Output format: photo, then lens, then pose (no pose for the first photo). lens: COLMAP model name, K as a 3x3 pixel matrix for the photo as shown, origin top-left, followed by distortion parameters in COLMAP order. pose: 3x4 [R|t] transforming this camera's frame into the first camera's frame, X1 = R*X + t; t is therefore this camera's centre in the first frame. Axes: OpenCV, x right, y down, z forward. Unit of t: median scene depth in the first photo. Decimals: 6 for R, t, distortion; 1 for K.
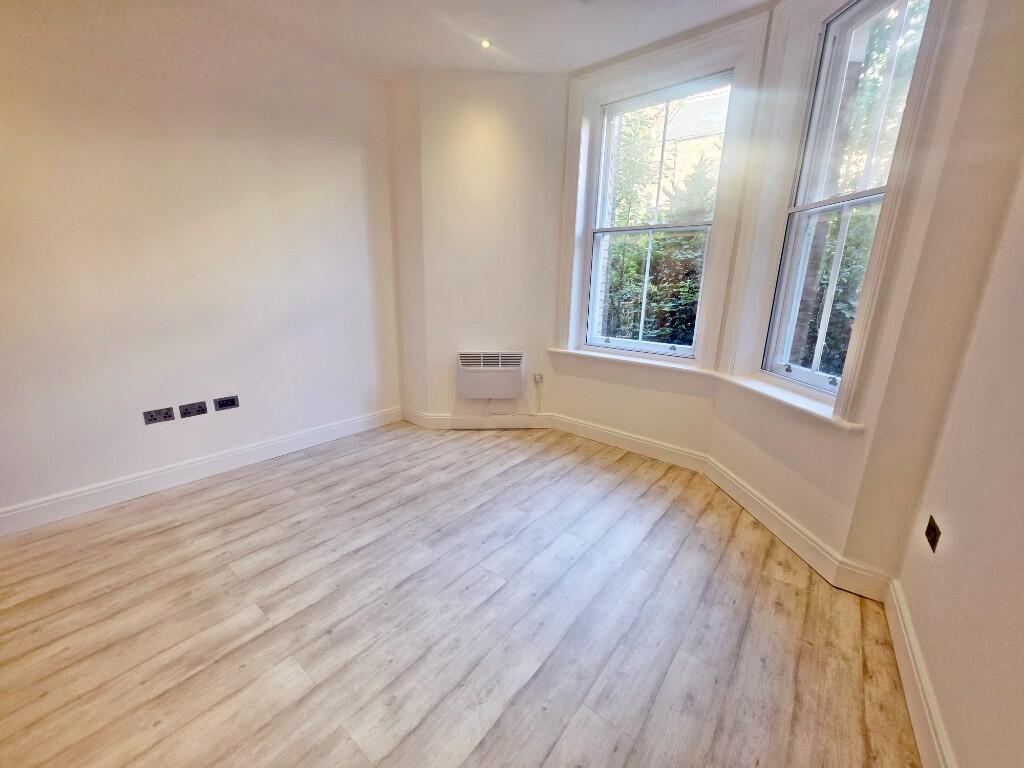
lens RADIAL K [[409.0, 0, 526.3], [0, 409.0, 402.0], [0, 0, 1]] dist [0.003614, 0.000432]
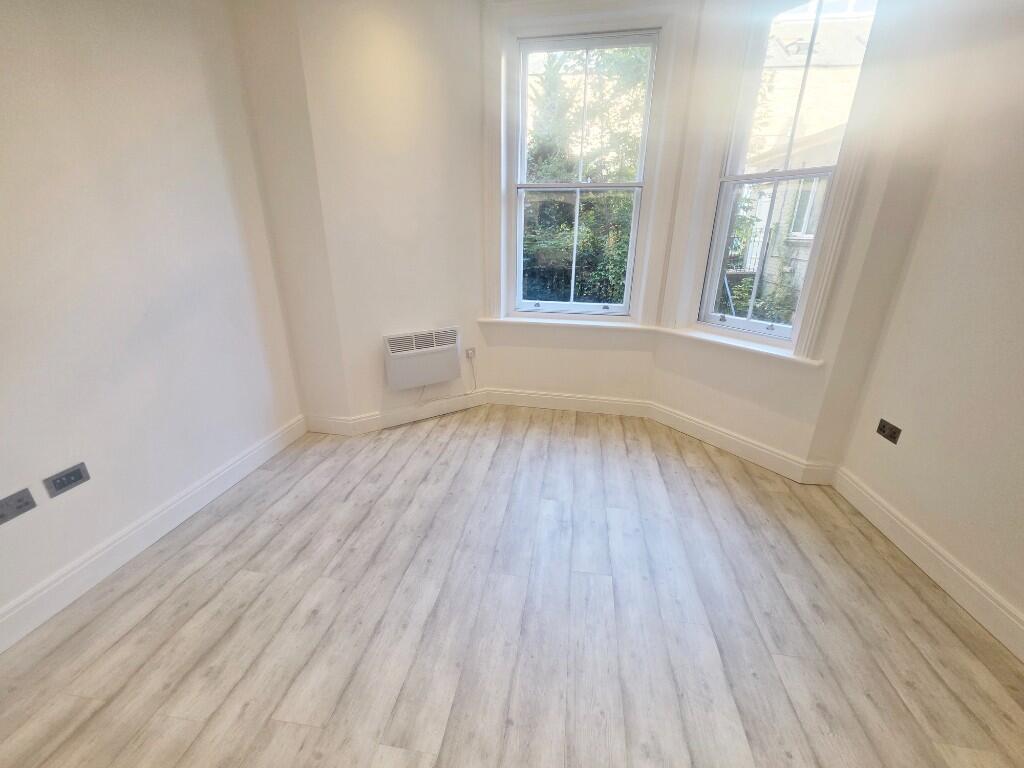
lens RADIAL K [[409.0, 0, 523.7], [0, 409.0, 402.7], [0, 0, 1]] dist [0.003614, 0.000432]
pose [[0.872043, -0.199995, 0.446702, -0.438761], [0.145637, 0.977392, 0.153283, -0.107581], [-0.467258, -0.068613, 0.881454, 0.204933]]
